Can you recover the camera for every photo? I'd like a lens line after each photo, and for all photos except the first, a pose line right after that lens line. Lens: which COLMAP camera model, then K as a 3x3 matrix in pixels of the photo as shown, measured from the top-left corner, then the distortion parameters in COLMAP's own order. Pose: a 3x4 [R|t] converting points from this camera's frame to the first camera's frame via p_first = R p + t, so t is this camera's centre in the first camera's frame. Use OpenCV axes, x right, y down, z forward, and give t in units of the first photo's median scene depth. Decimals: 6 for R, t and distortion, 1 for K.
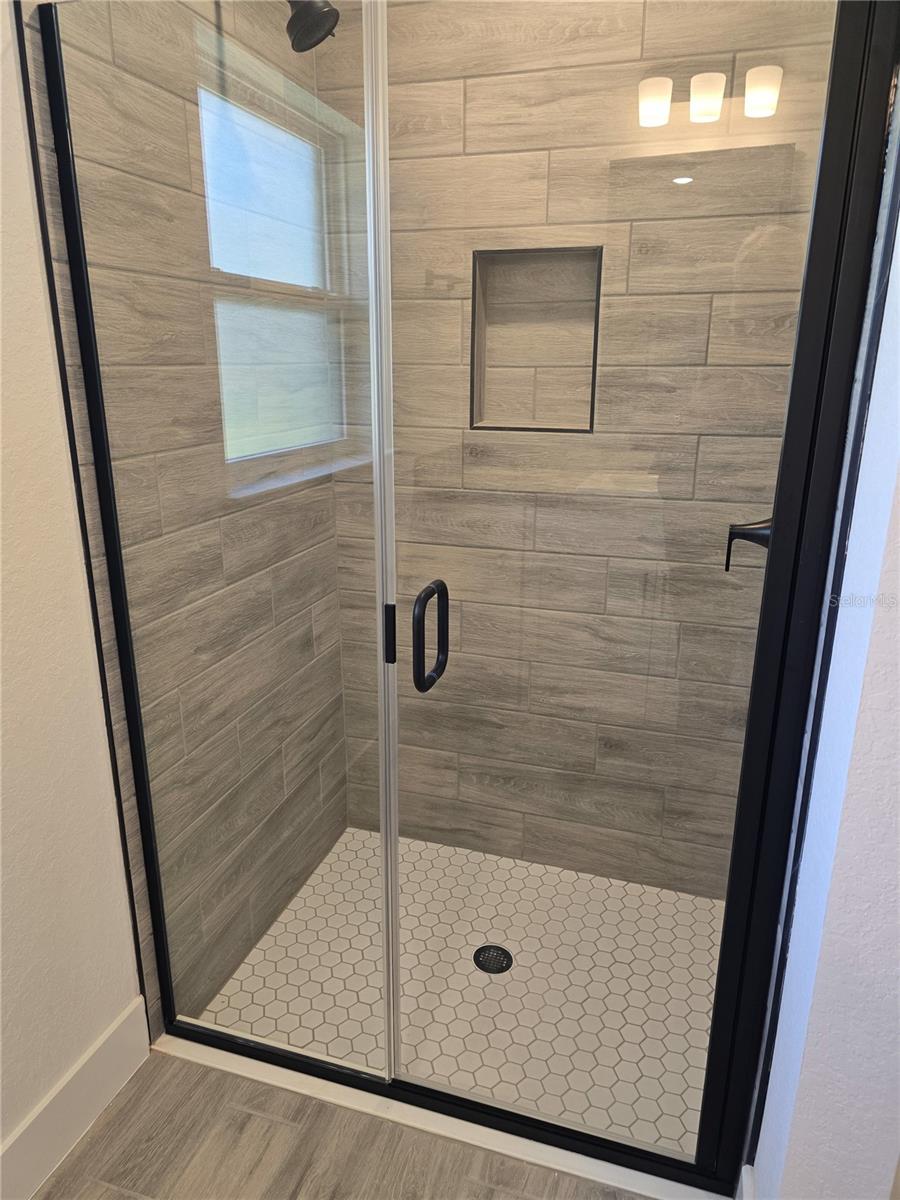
lens RADIAL K [[807.5, 0, 460.6], [0, 807.5, 595.6], [0, 0, 1]] dist [0.065017, -0.055720]
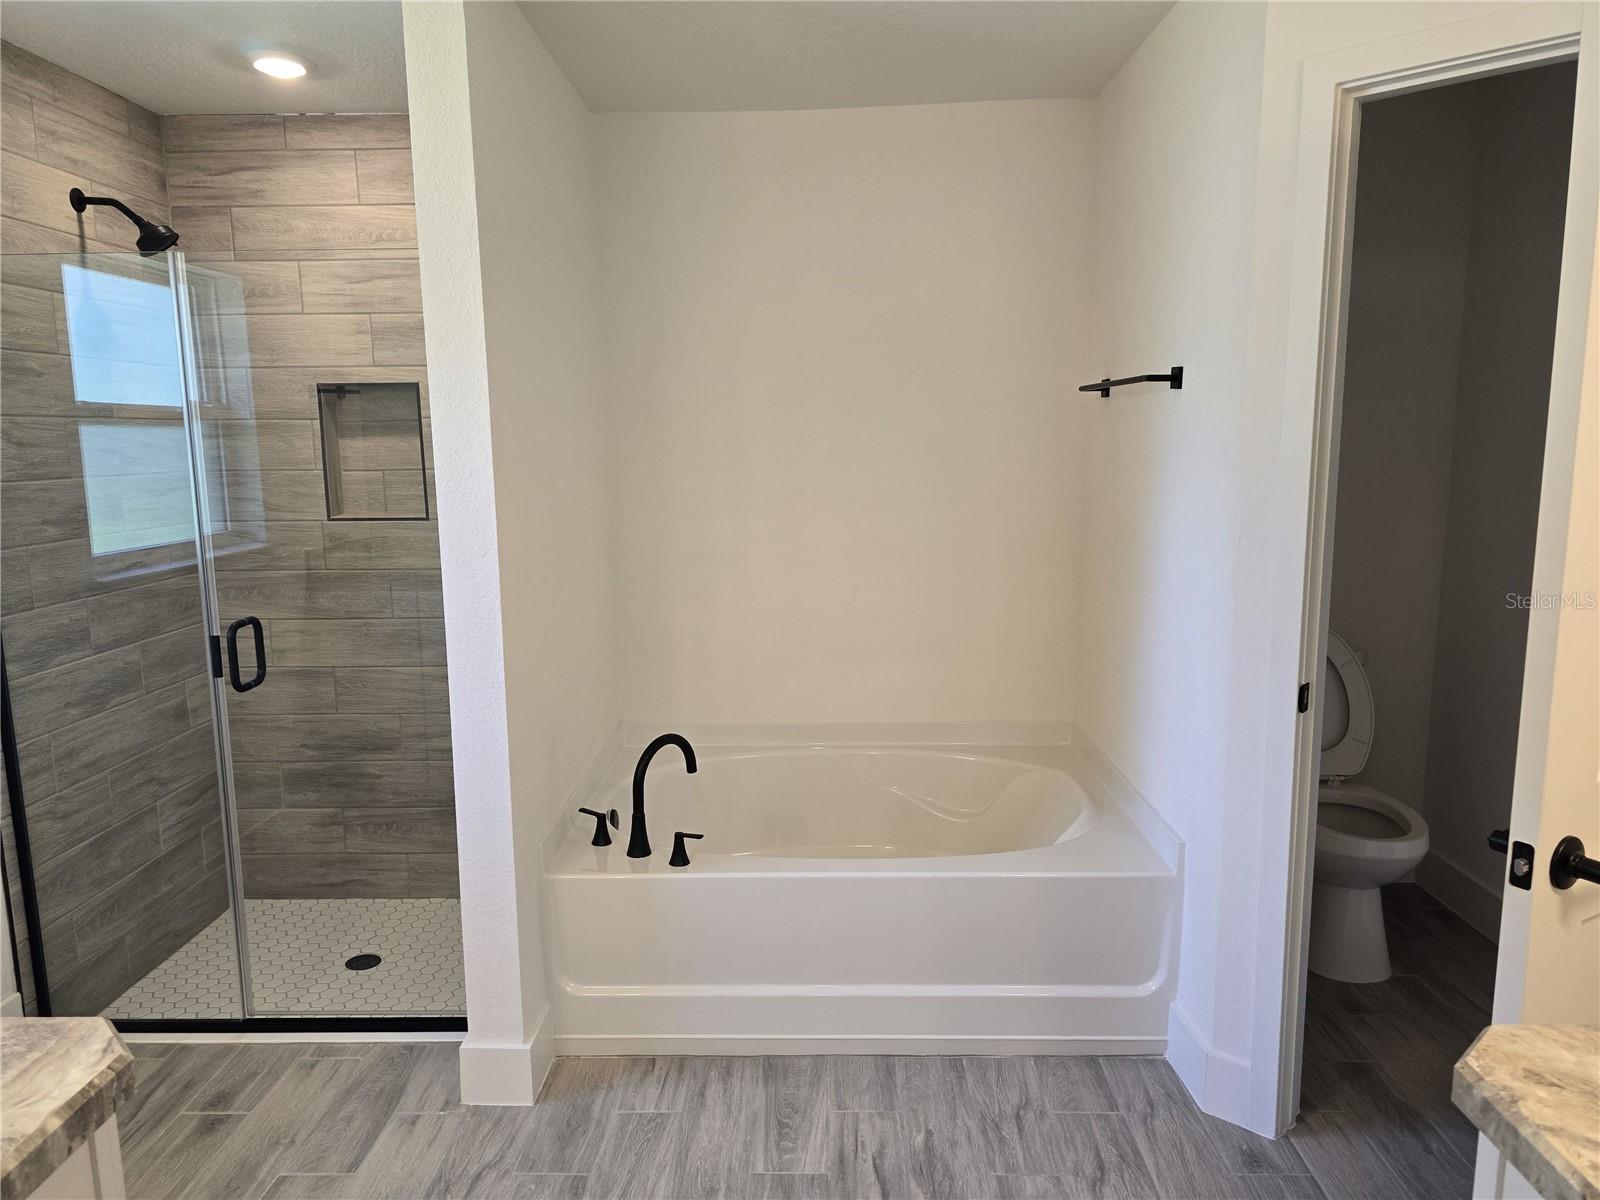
lens RADIAL K [[1076.7, 0, 799.0], [0, 1076.7, 600.9], [0, 0, 1]] dist [0.065017, -0.055720]
pose [[0.962018, -0.060499, 0.266198, 0.278188], [0.096707, 0.987422, -0.125079, 0.205310], [-0.255283, 0.146072, 0.955769, -0.799697]]
